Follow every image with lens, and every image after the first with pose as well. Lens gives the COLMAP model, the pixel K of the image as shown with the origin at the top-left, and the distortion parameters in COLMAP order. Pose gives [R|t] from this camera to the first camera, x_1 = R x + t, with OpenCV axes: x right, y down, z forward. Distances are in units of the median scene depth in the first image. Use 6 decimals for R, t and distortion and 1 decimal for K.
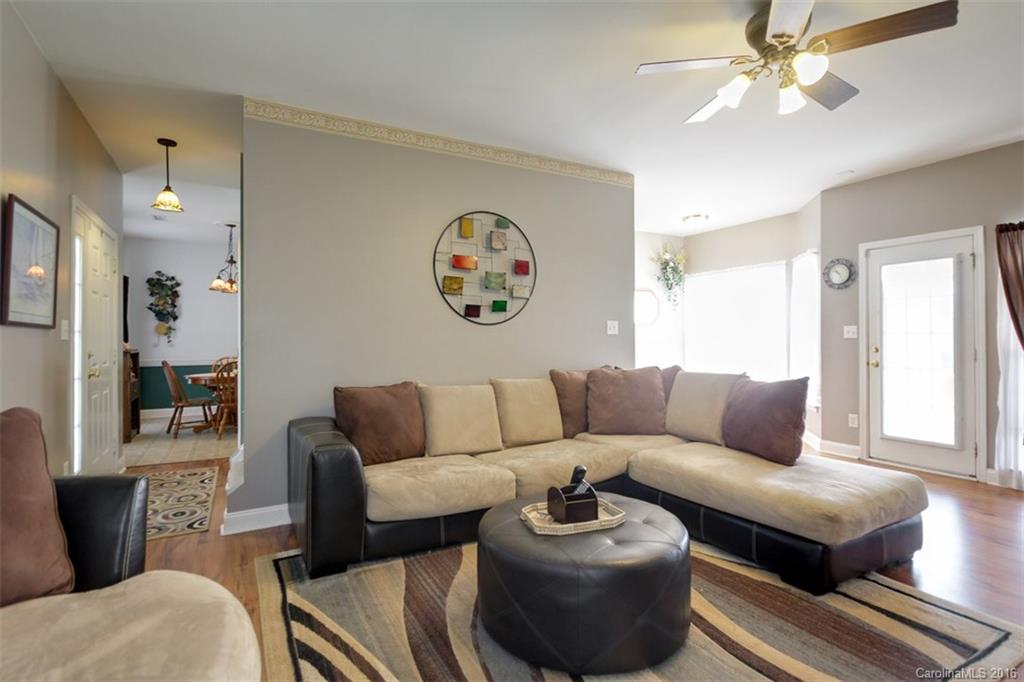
lens RADIAL K [[494.8, 0, 506.8], [0, 494.8, 338.7], [0, 0, 1]] dist [0.003706, 0.000016]
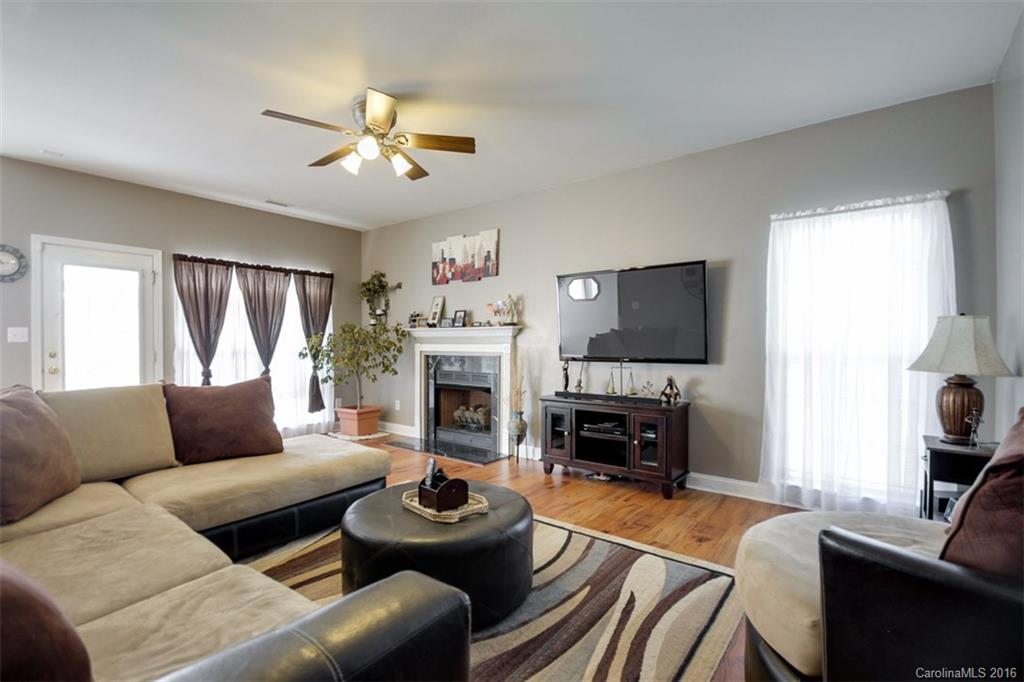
lens RADIAL K [[480.7, 0, 510.2], [0, 480.7, 343.5], [0, 0, 1]] dist [-0.001009, 0.000042]
pose [[-0.389089, 0.000047, 0.921200, -0.597420], [0.001592, 0.999999, 0.000621, 0.003557], [-0.921199, 0.001709, -0.389089, 0.840867]]
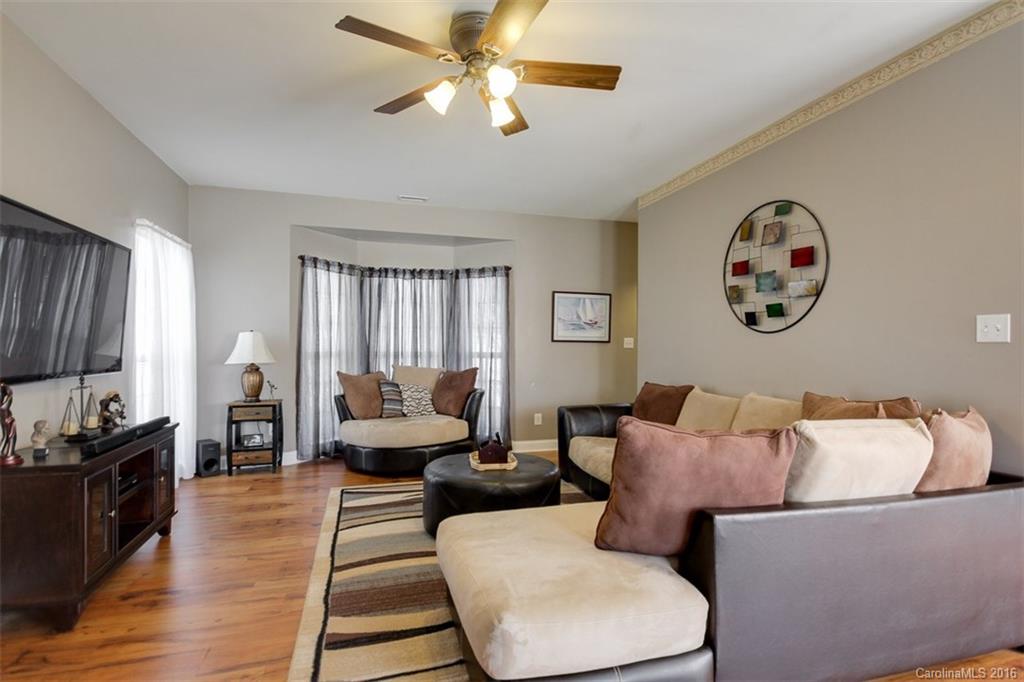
lens RADIAL K [[494.8, 0, 510.6], [0, 494.8, 345.7], [0, 0, 1]] dist [0.003706, 0.000016]
pose [[-0.197225, -0.002179, -0.980356, 1.107069], [-0.008738, 0.999962, -0.000464, -0.001537], [0.980319, 0.008475, -0.197237, 0.898351]]
